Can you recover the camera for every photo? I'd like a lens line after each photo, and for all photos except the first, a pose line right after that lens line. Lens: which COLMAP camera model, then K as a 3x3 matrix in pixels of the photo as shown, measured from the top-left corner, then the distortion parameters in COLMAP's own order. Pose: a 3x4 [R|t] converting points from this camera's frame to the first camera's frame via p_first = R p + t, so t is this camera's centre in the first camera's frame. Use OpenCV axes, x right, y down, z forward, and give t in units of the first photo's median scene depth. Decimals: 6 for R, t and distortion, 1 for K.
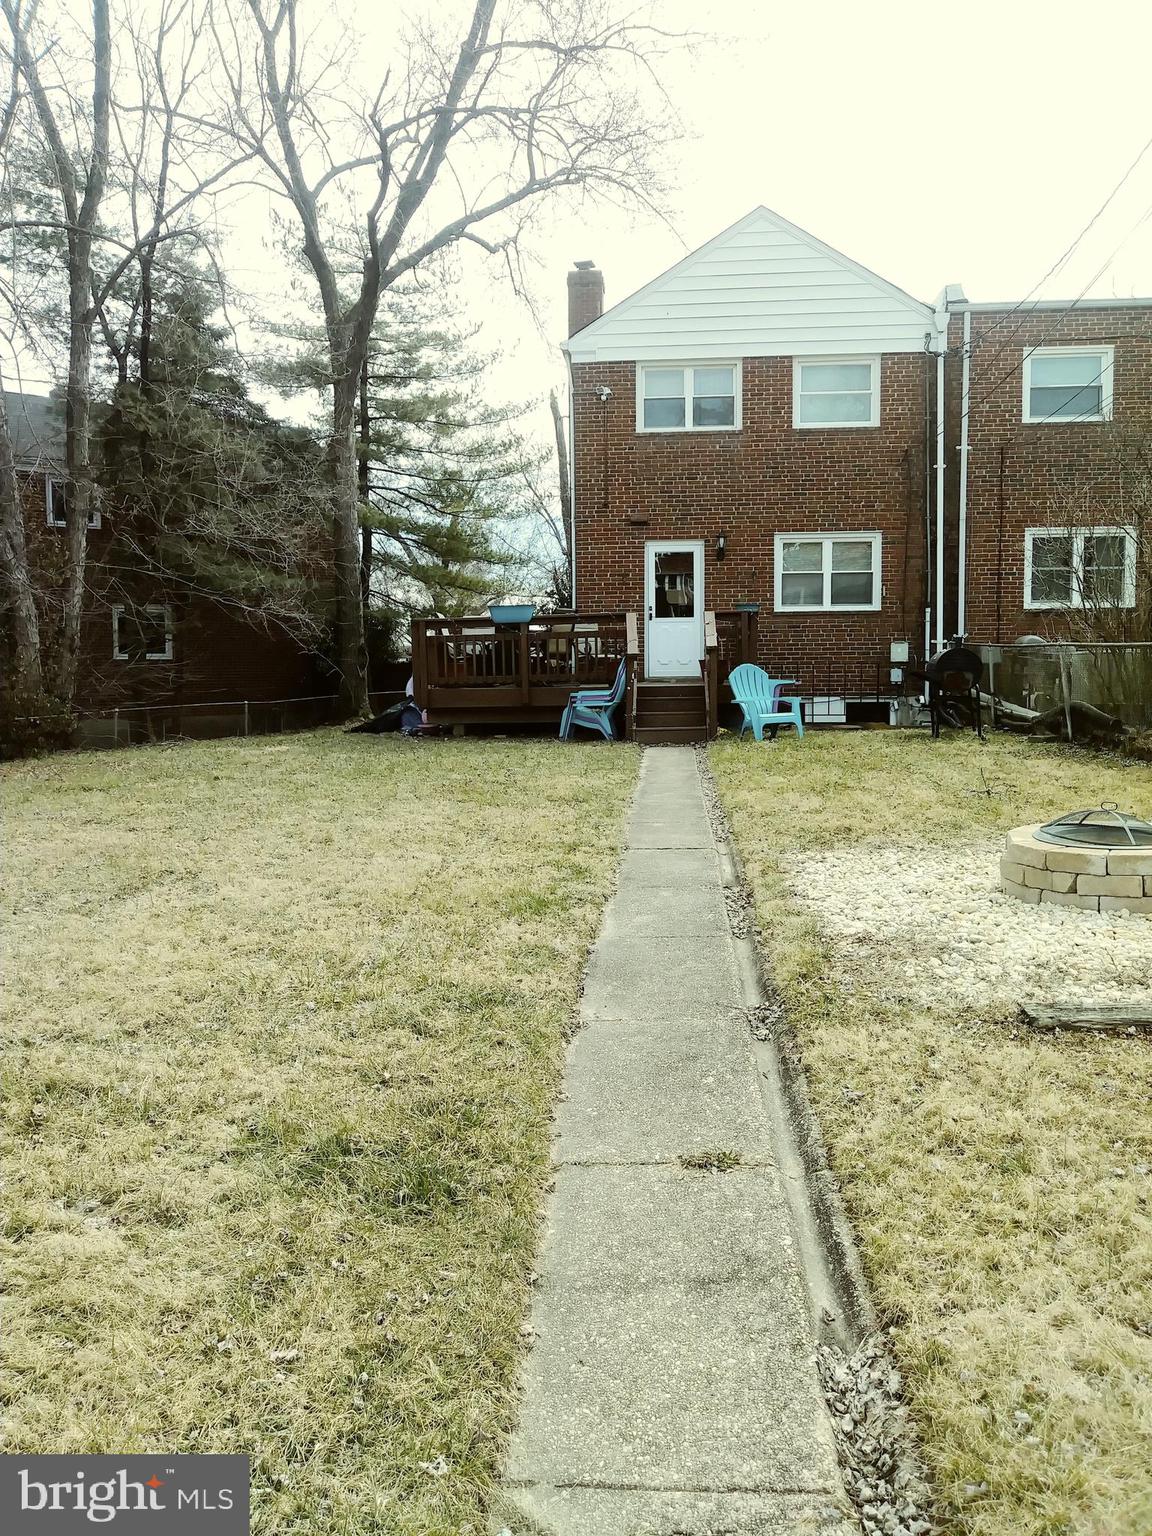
lens RADIAL K [[1246.3, 0, 575.0], [0, 1246.3, 768.0], [0, 0, 1]] dist [0.026689, -0.048705]
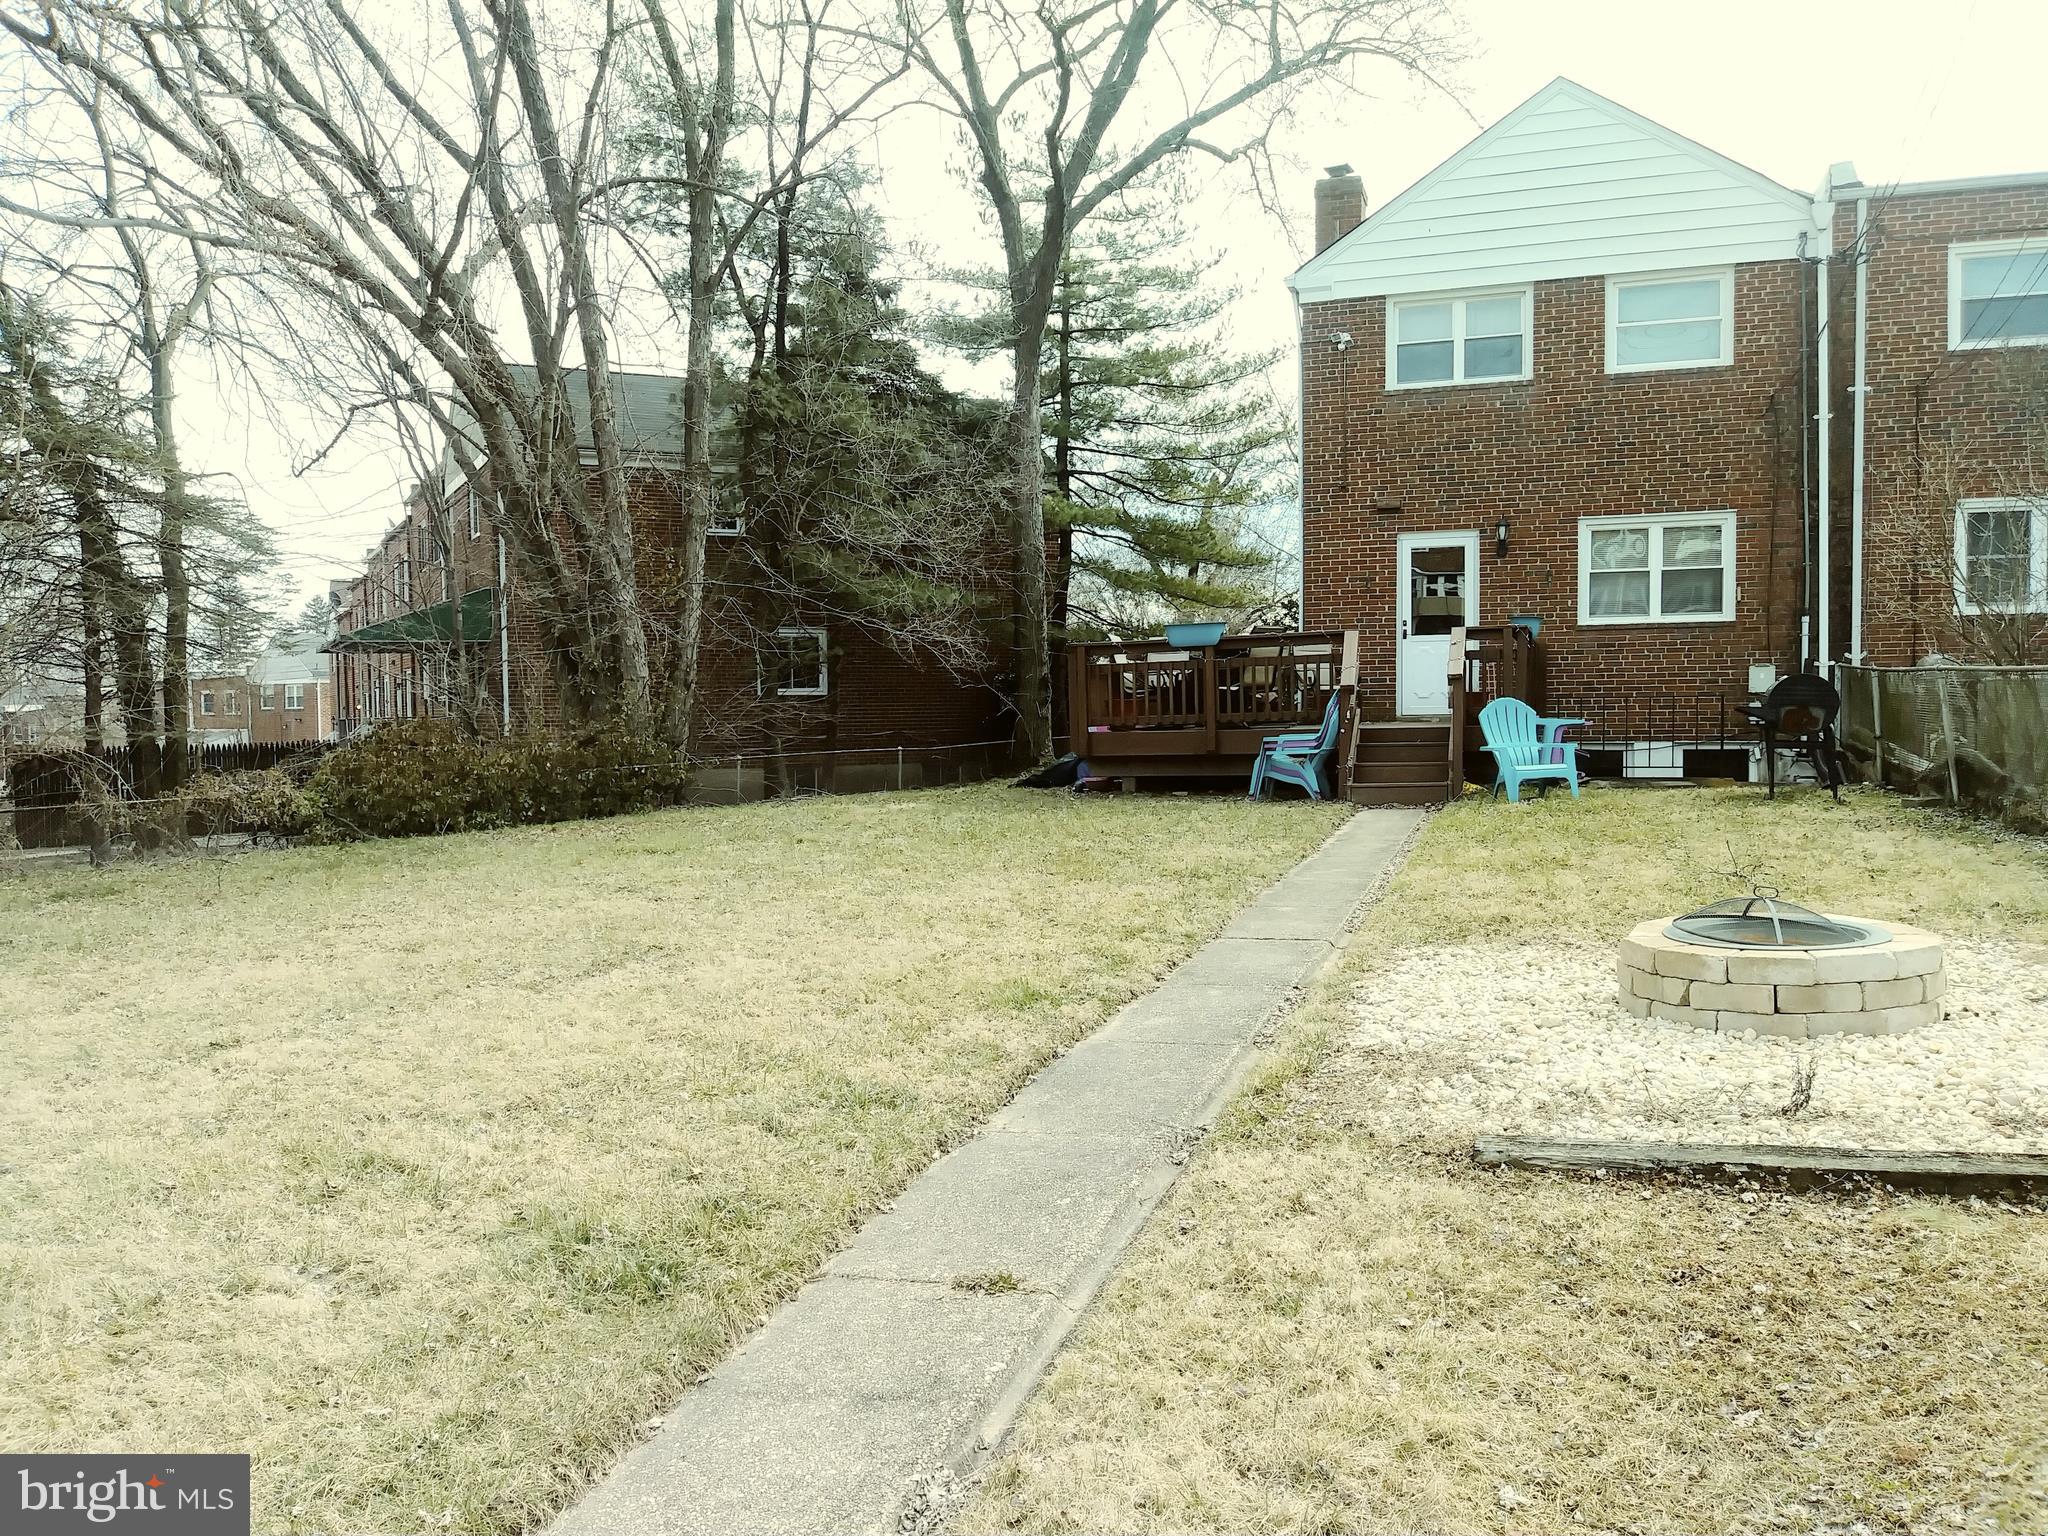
lens RADIAL K [[1650.9, 0, 993.8], [0, 1650.9, 808.3], [0, 0, 1]] dist [0.009953, -0.016678]
pose [[0.972510, 0.009573, -0.232663, 0.054154], [-0.013267, 0.999810, -0.014315, 0.000165], [0.232481, 0.017008, 0.972452, -0.017138]]
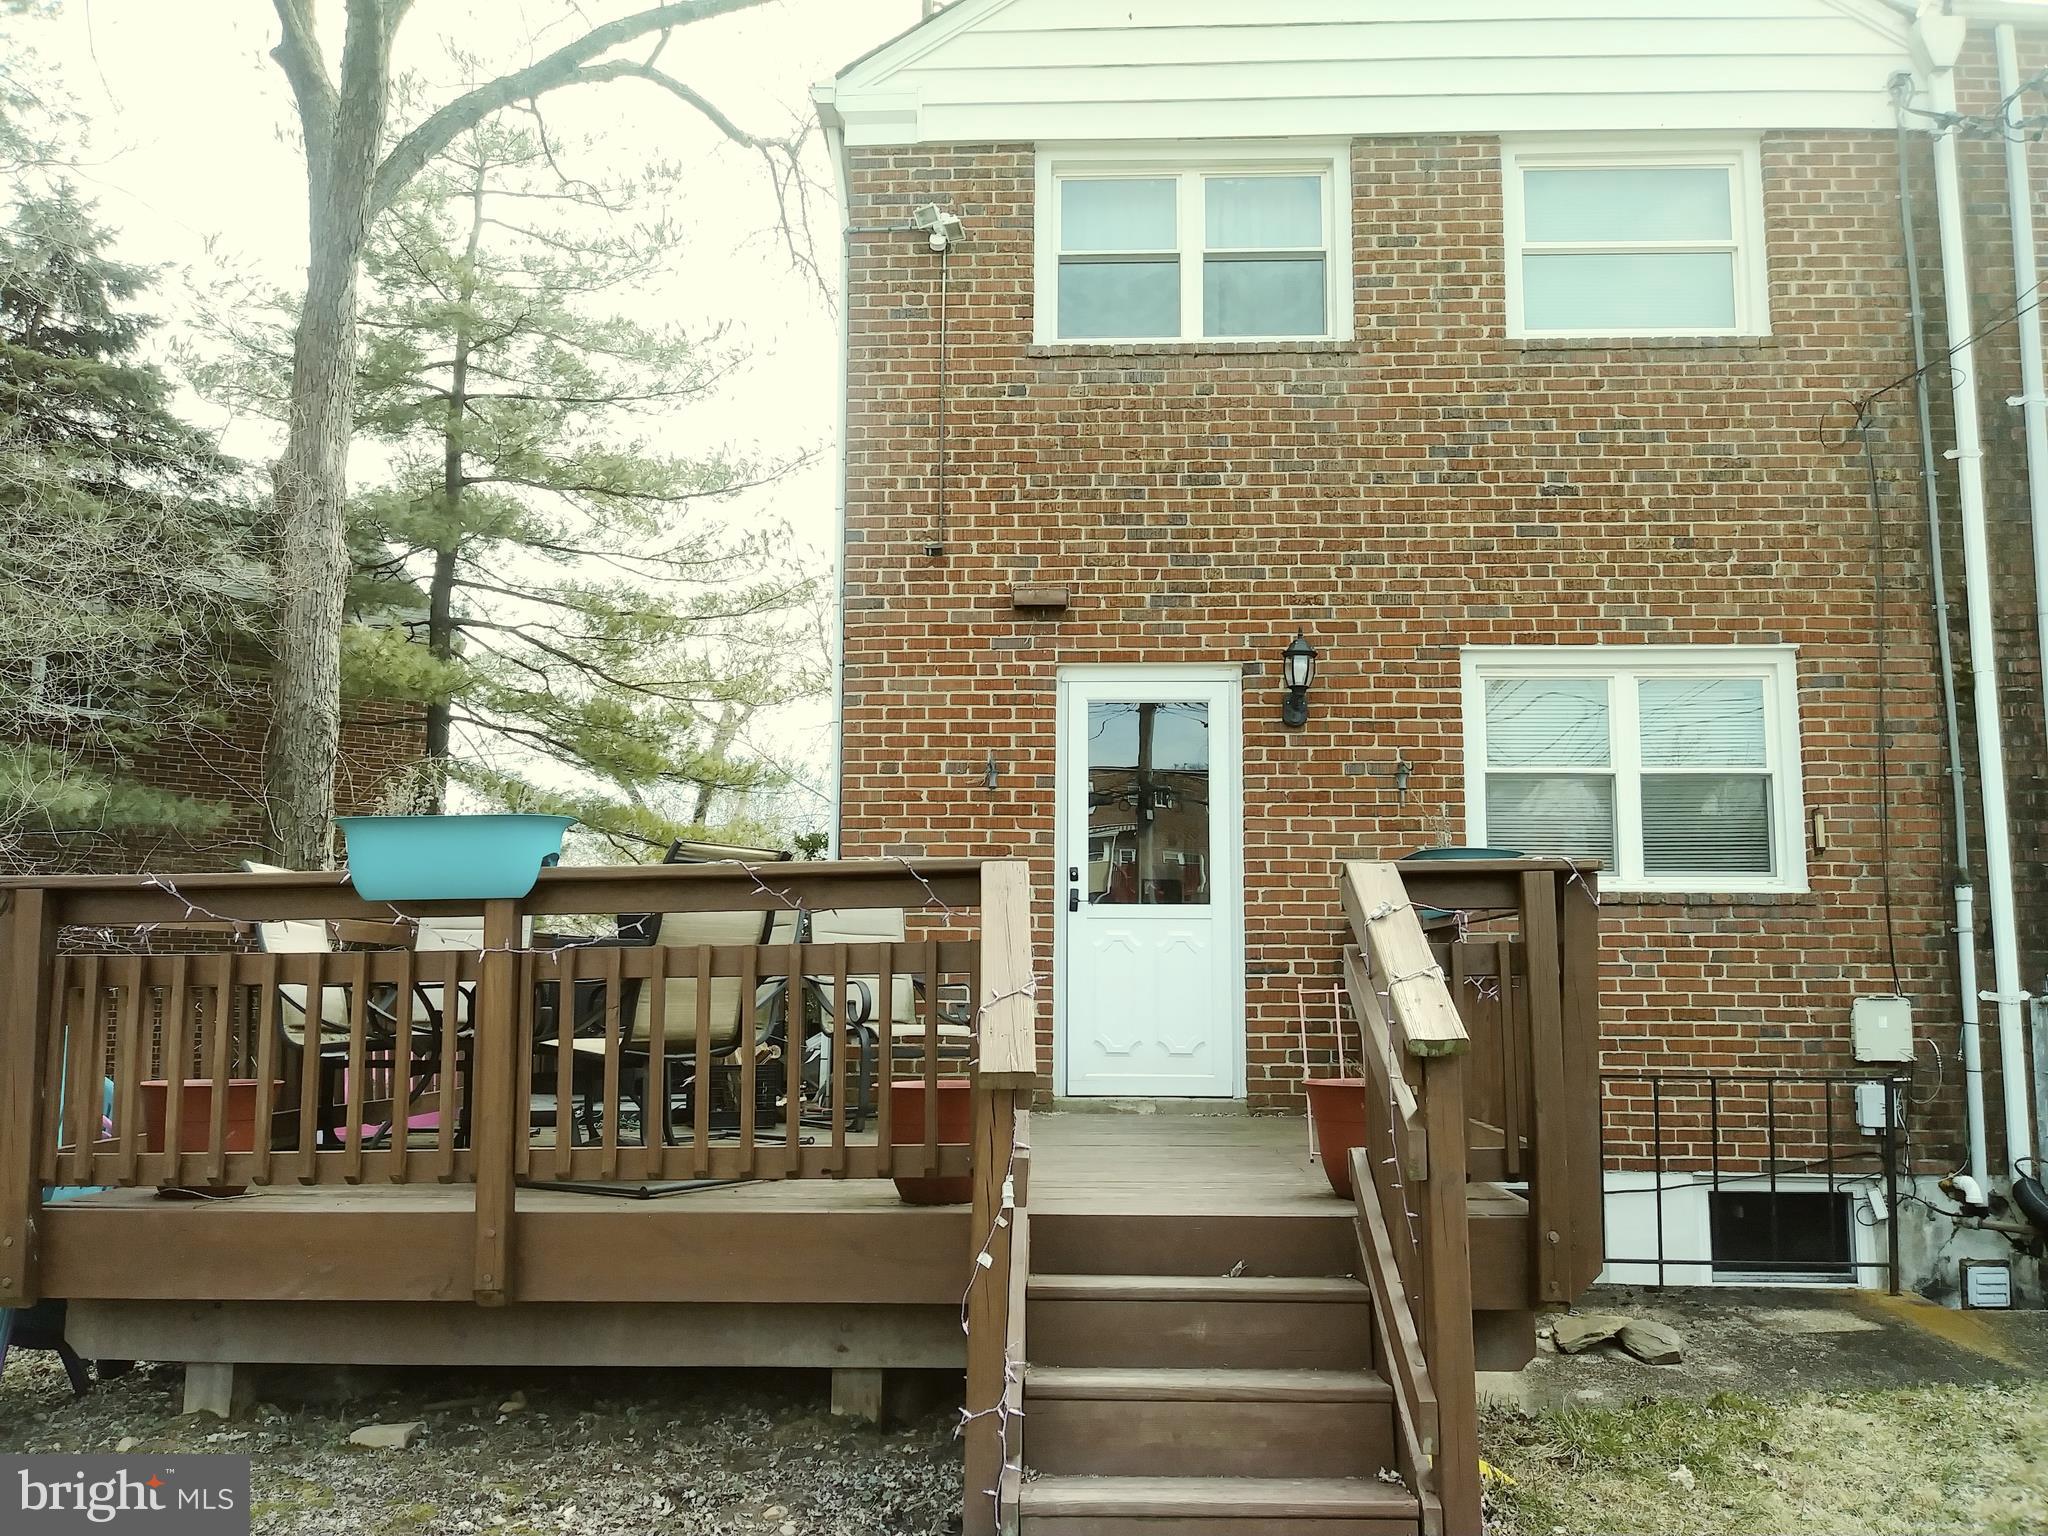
lens RADIAL K [[1956.7, 0, 1019.2], [0, 1956.7, 701.4], [0, 0, 1]] dist [0.007704, -0.001889]
pose [[0.998971, 0.021647, 0.039859, 0.026842], [-0.011894, 0.973037, -0.230341, -0.057978], [-0.043770, 0.229630, 0.972293, 0.523609]]
